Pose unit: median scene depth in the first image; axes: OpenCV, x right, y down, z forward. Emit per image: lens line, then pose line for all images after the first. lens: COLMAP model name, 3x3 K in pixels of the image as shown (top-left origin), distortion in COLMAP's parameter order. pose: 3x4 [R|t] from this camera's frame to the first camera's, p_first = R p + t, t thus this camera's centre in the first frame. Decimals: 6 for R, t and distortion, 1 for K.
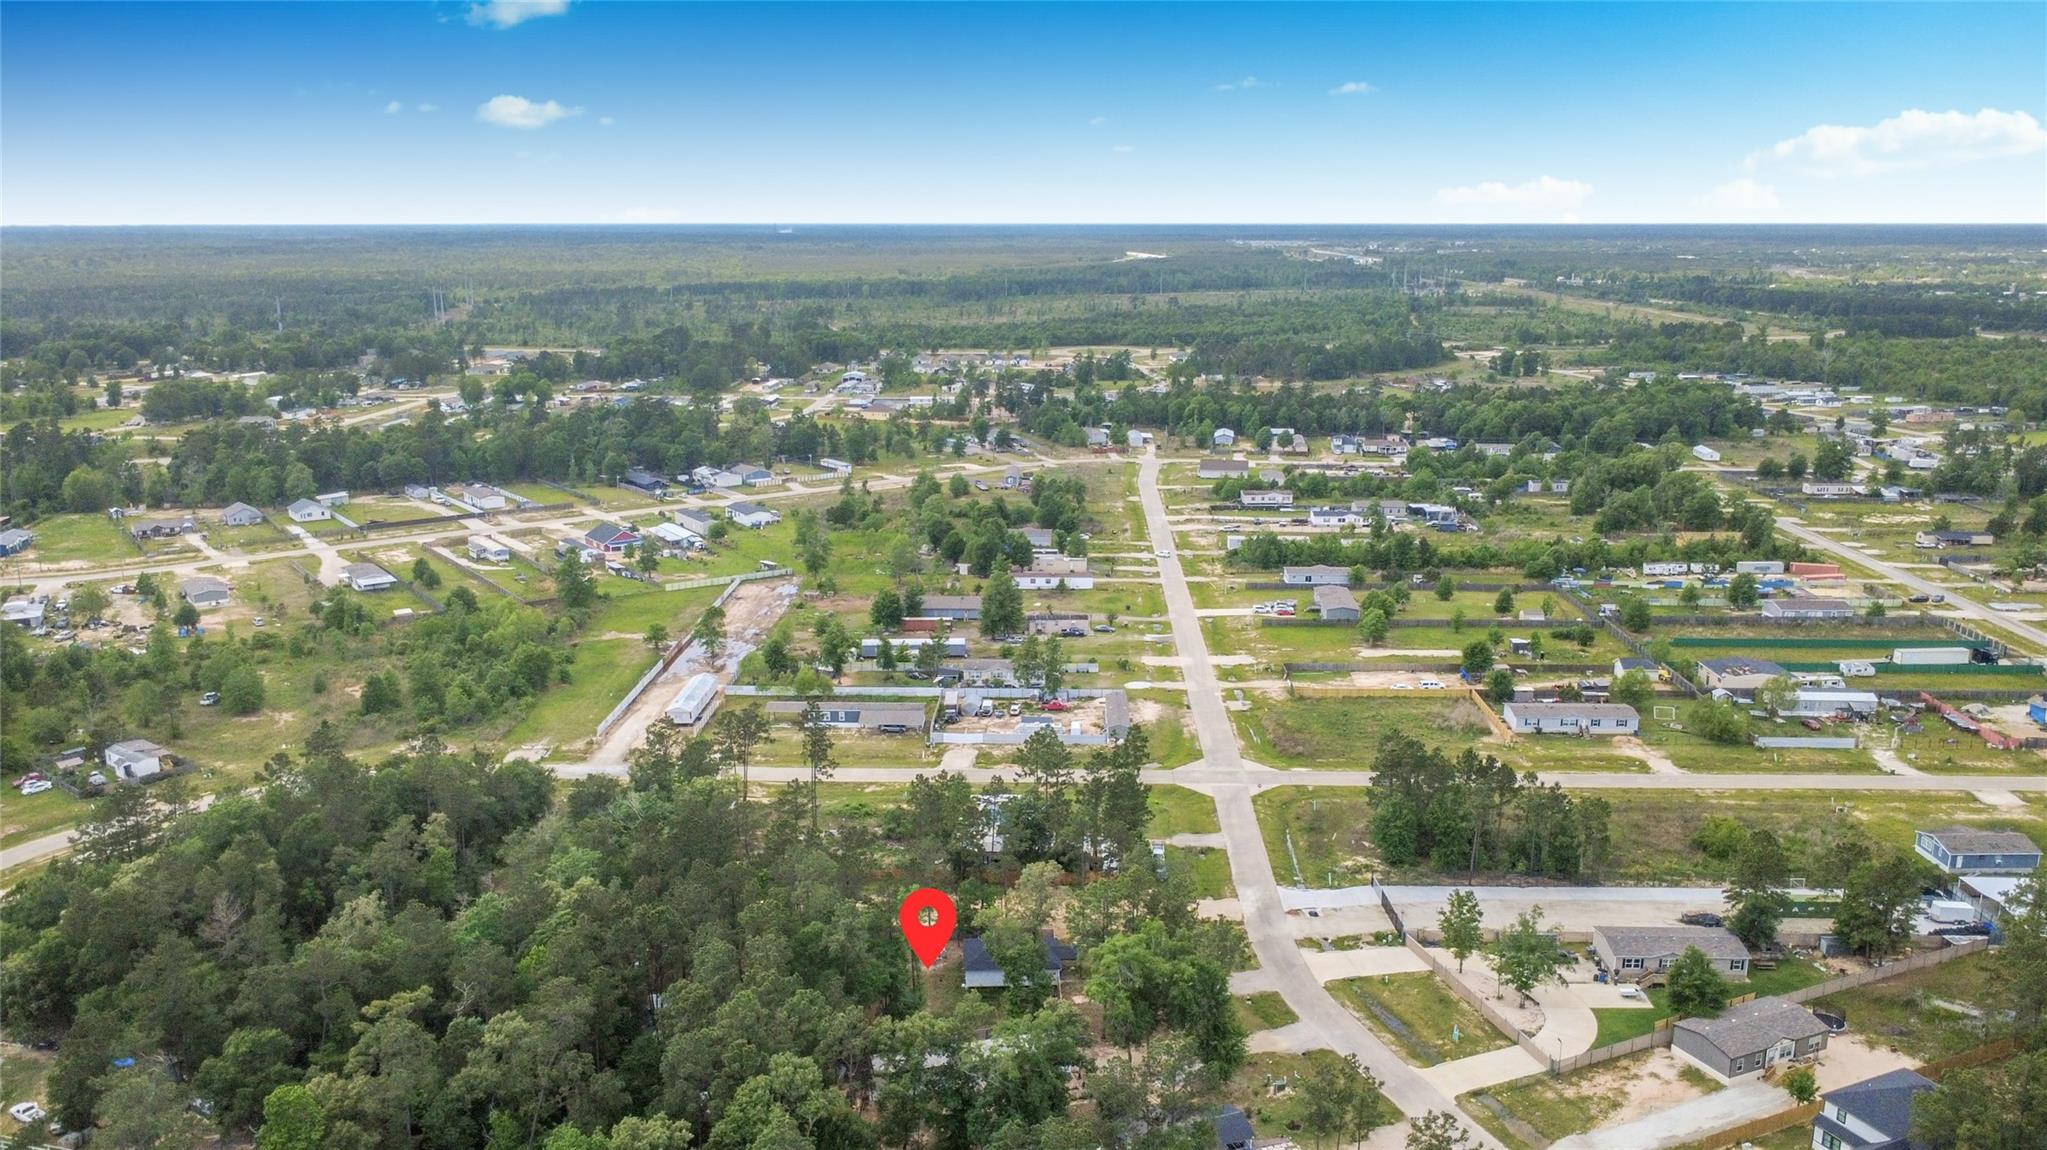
lens RADIAL K [[1538.5, 0, 1025.8], [0, 1538.5, 576.0], [0, 0, 1]] dist [-0.001173, 0.002130]
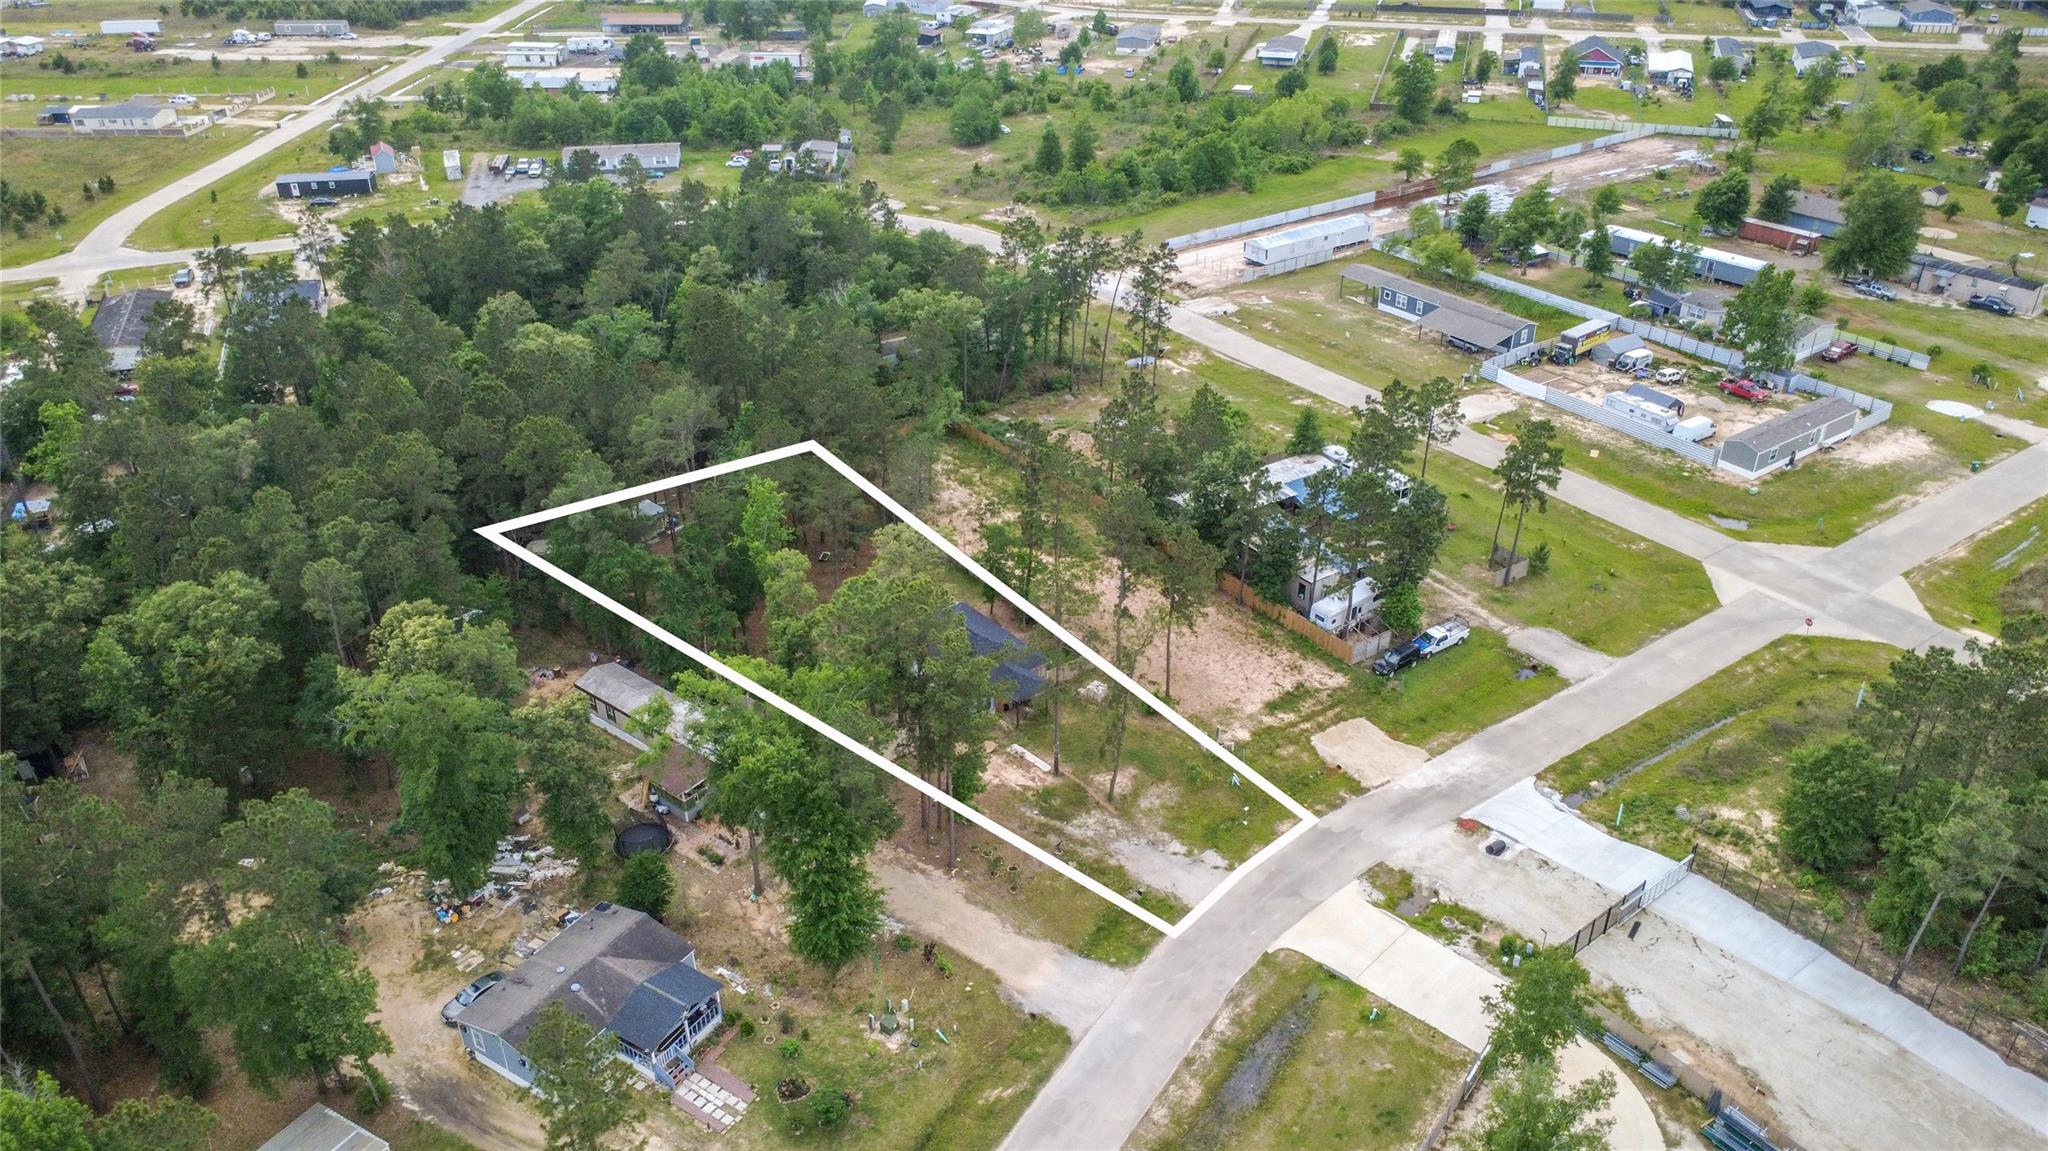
lens RADIAL K [[1490.7, 0, 1025.3], [0, 1490.7, 579.7], [0, 0, 1]] dist [0.000942, 0.001076]
pose [[0.602971, 0.394014, -0.693670, 0.233249], [-0.174998, 0.913668, 0.366859, -0.011469], [0.778332, -0.099814, 0.619868, 0.329555]]
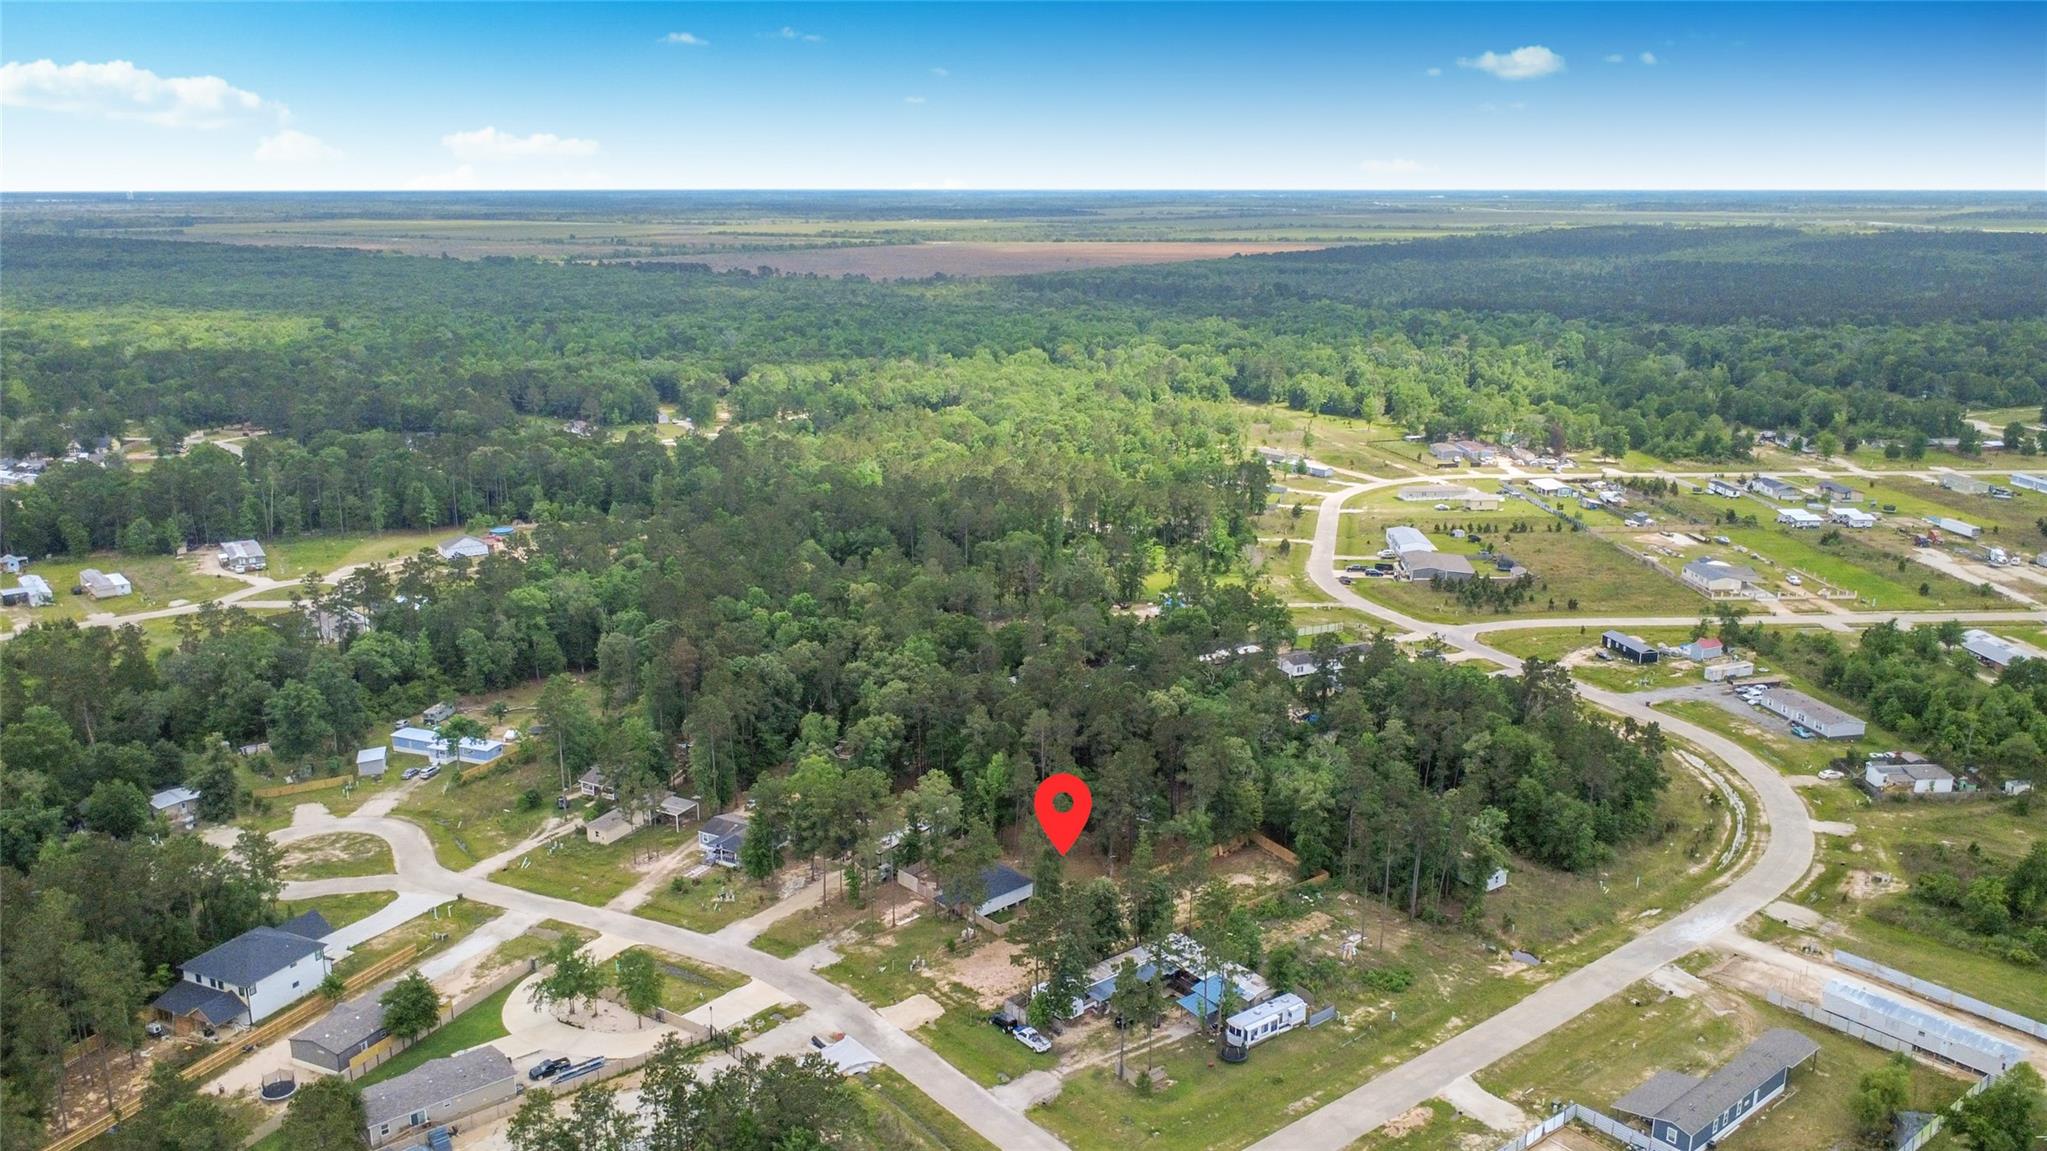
lens RADIAL K [[1569.2, 0, 1023.4], [0, 1569.2, 580.4], [0, 0, 1]] dist [0.002539, 0.000464]
pose [[-0.756721, 0.162455, -0.633231, 0.368480], [-0.148215, 0.900774, 0.408213, -0.244810], [0.636714, 0.402758, -0.657557, 0.908773]]
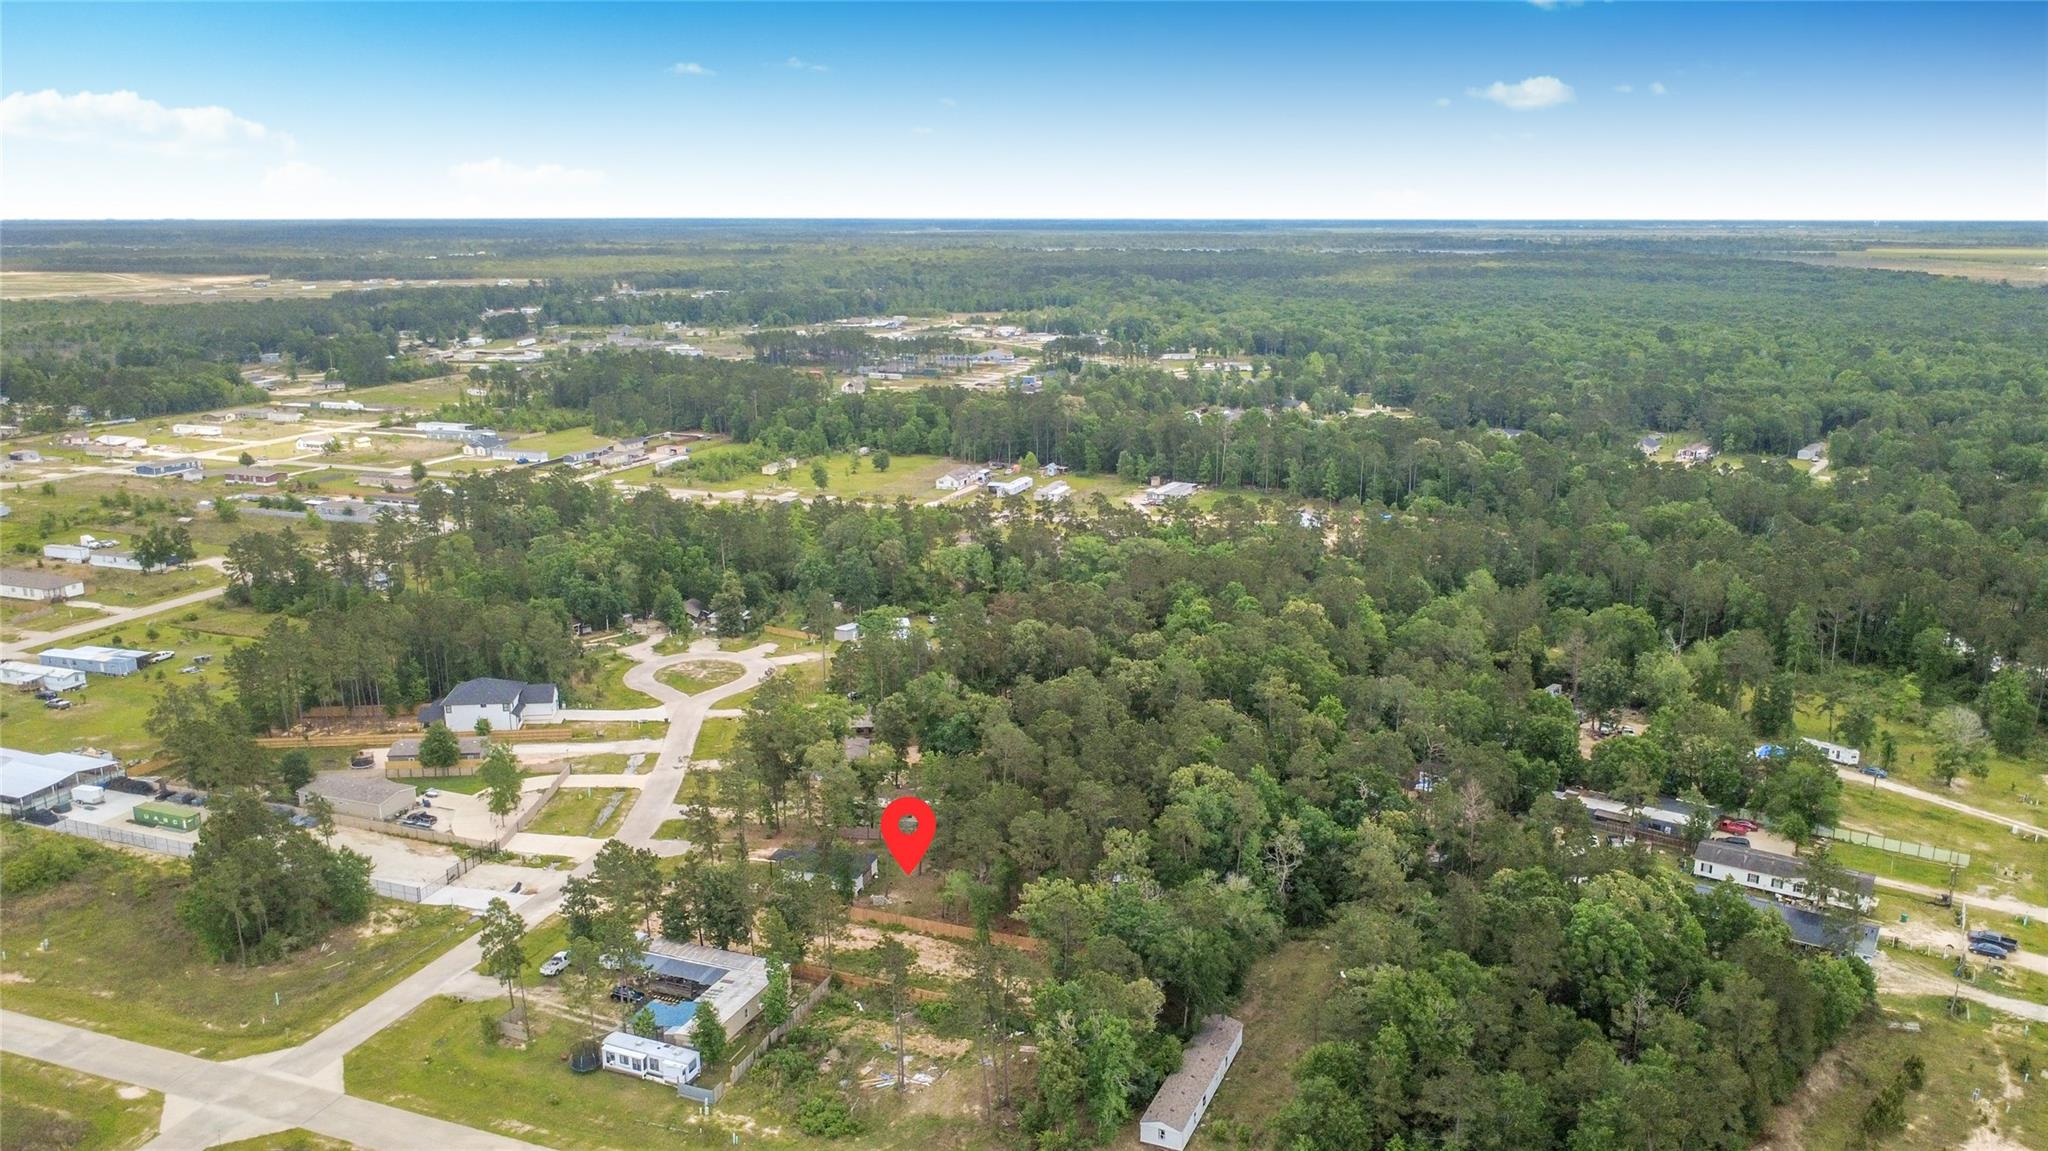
lens RADIAL K [[1487.5, 0, 1026.3], [0, 1487.5, 577.7], [0, 0, 1]] dist [0.001007, -0.000844]
pose [[-0.949866, -0.074173, 0.303730, -0.249342], [0.071894, 0.893604, 0.443061, -0.225696], [-0.304278, 0.442685, -0.843472, 0.951828]]
